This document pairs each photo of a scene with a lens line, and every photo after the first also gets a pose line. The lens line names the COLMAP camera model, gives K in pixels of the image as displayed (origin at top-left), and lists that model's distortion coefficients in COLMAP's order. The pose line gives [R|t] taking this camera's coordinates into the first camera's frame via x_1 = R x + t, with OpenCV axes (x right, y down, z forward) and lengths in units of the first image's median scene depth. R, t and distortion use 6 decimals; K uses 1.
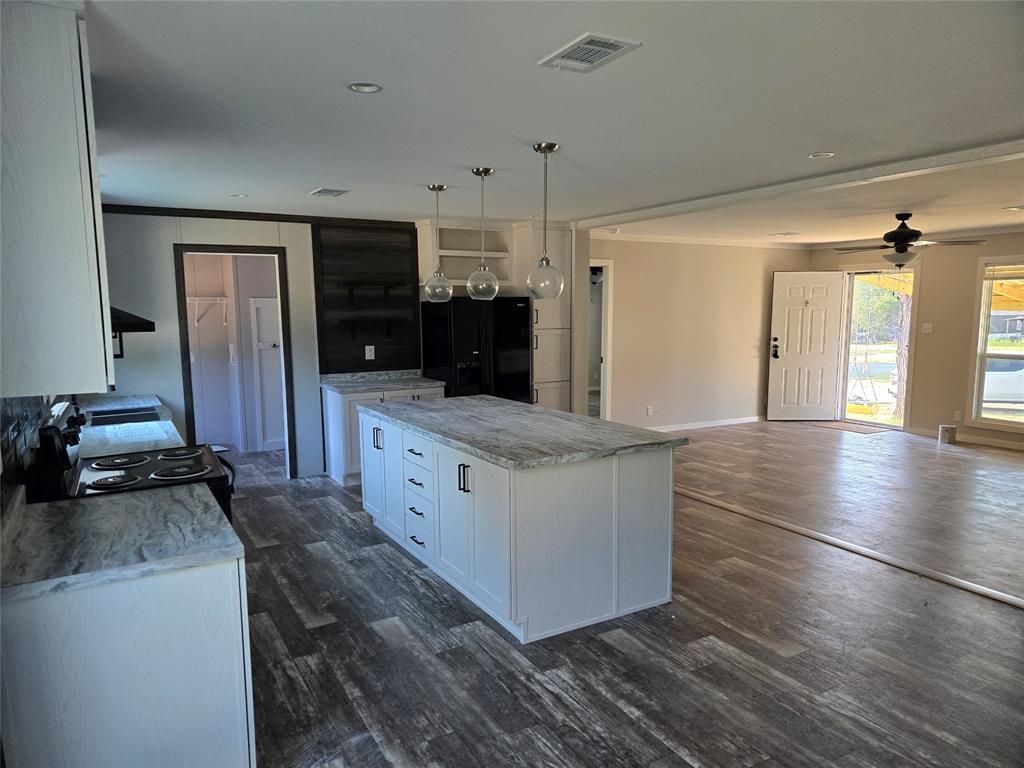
lens RADIAL K [[703.4, 0, 501.6], [0, 703.4, 385.2], [0, 0, 1]] dist [0.077200, -0.066725]
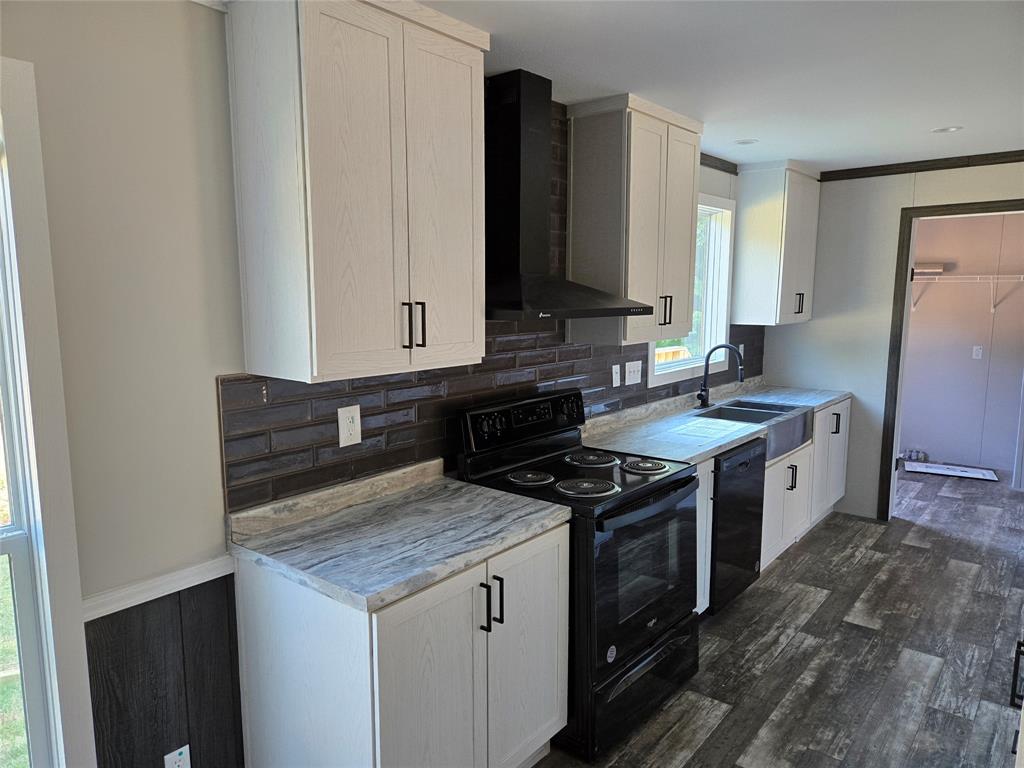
lens RADIAL K [[703.4, 0, 501.6], [0, 703.4, 385.2], [0, 0, 1]] dist [0.077200, -0.066725]
pose [[0.356639, 0.137631, -0.924049, 0.295928], [-0.108796, 0.988478, 0.105237, -0.082164], [0.927886, 0.063001, 0.367504, 0.647619]]
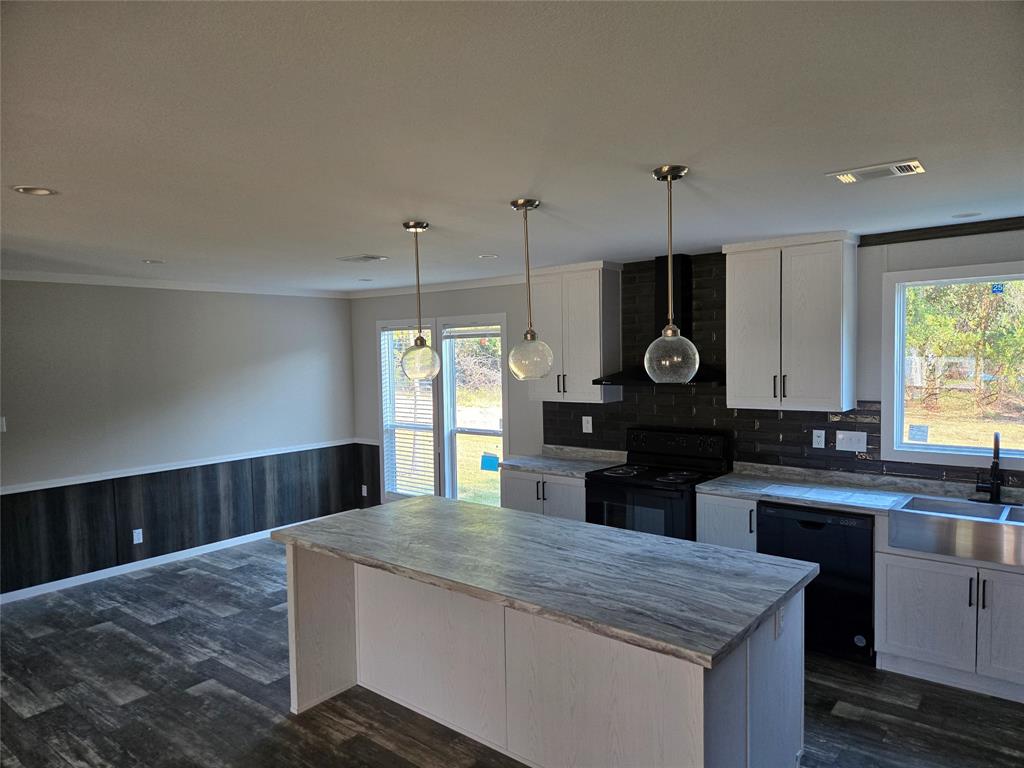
lens RADIAL K [[672.6, 0, 511.2], [0, 672.6, 412.2], [0, 0, 1]] dist [0.143067, -0.111707]
pose [[-0.931659, 0.059286, -0.358465, 0.371217], [-0.013197, 0.980425, 0.196448, -0.344590], [0.363095, 0.187753, -0.912639, 2.492074]]
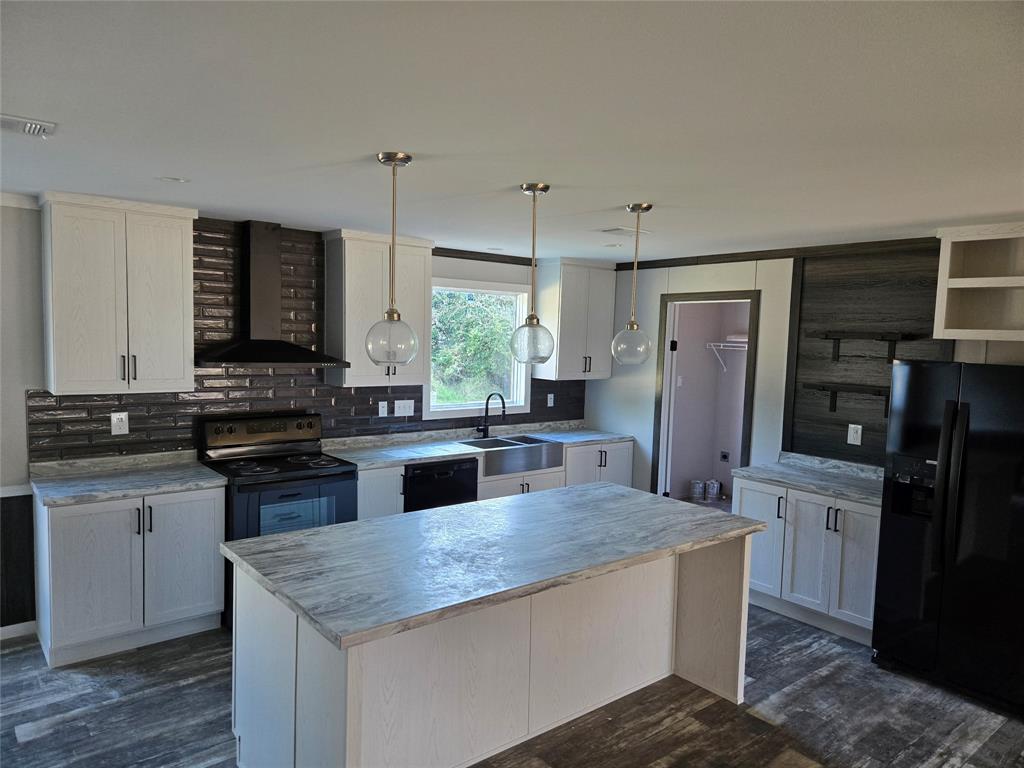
lens RADIAL K [[703.4, 0, 501.6], [0, 703.4, 385.2], [0, 0, 1]] dist [0.077200, -0.066725]
pose [[0.158053, 0.092194, -0.983117, 1.052536], [-0.143524, 0.987203, 0.069504, -0.224014], [0.976944, 0.130116, 0.169262, 1.307642]]
